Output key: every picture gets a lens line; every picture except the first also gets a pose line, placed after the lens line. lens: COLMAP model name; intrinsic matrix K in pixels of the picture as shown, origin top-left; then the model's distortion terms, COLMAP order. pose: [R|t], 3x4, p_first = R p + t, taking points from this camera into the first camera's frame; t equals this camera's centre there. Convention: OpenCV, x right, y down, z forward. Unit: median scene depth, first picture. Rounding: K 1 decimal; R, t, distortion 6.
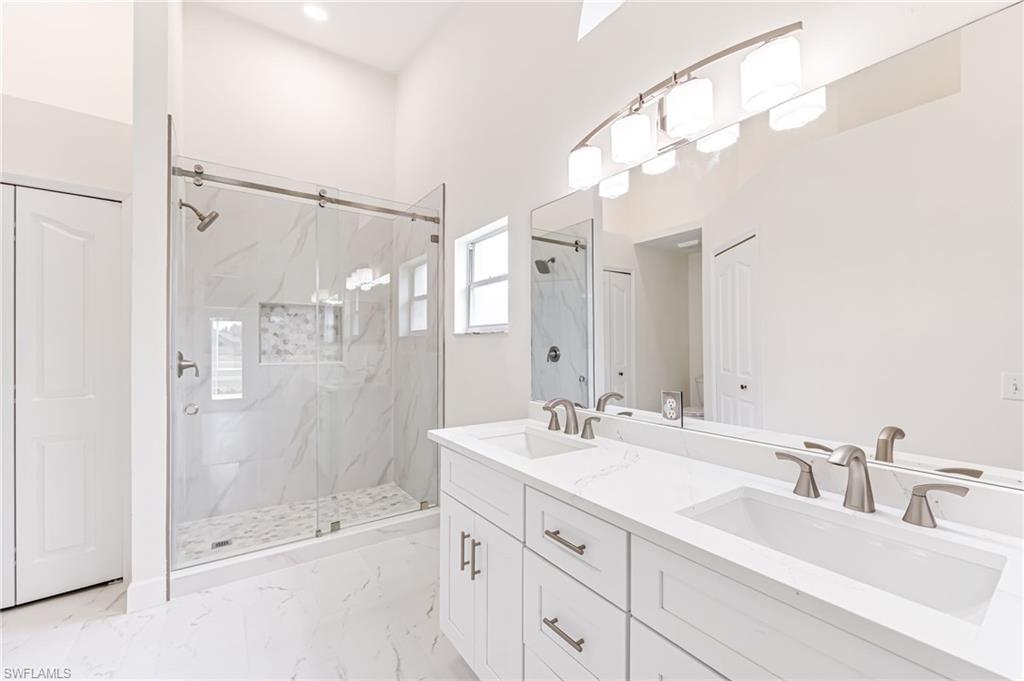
lens RADIAL K [[411.3, 0, 513.8], [0, 411.3, 345.2], [0, 0, 1]] dist [0.000582, -0.000115]
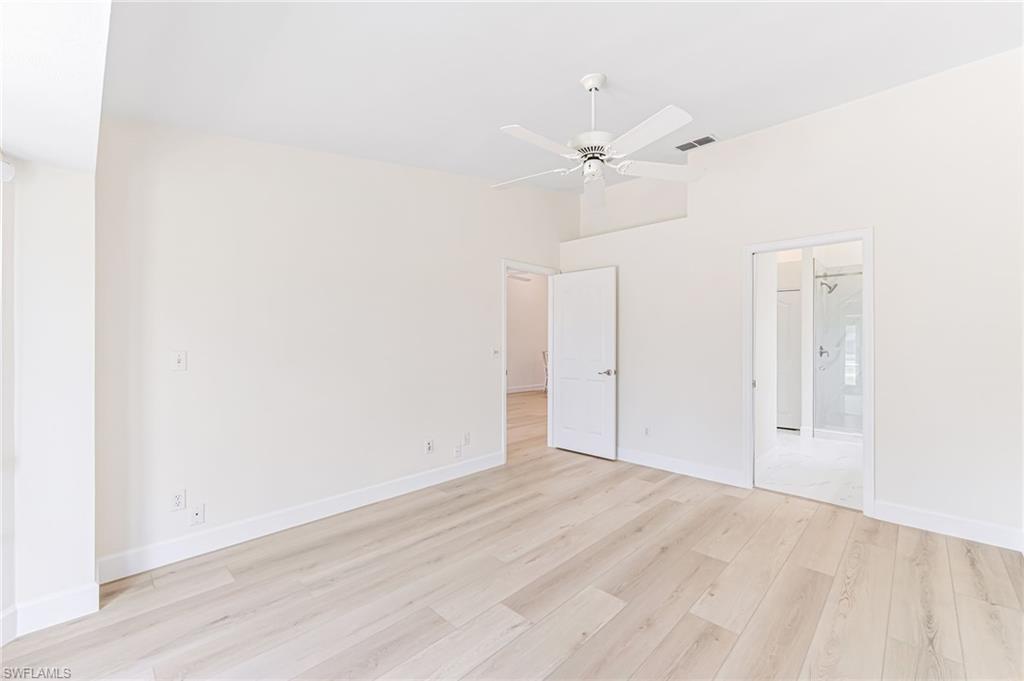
lens RADIAL K [[411.3, 0, 516.0], [0, 411.3, 341.3], [0, 0, 1]] dist [0.000582, -0.000115]
pose [[0.181221, 0.002981, -0.983438, 1.256722], [0.003959, 0.999985, 0.003761, -0.028732], [0.983434, -0.004575, 0.181207, -1.211129]]
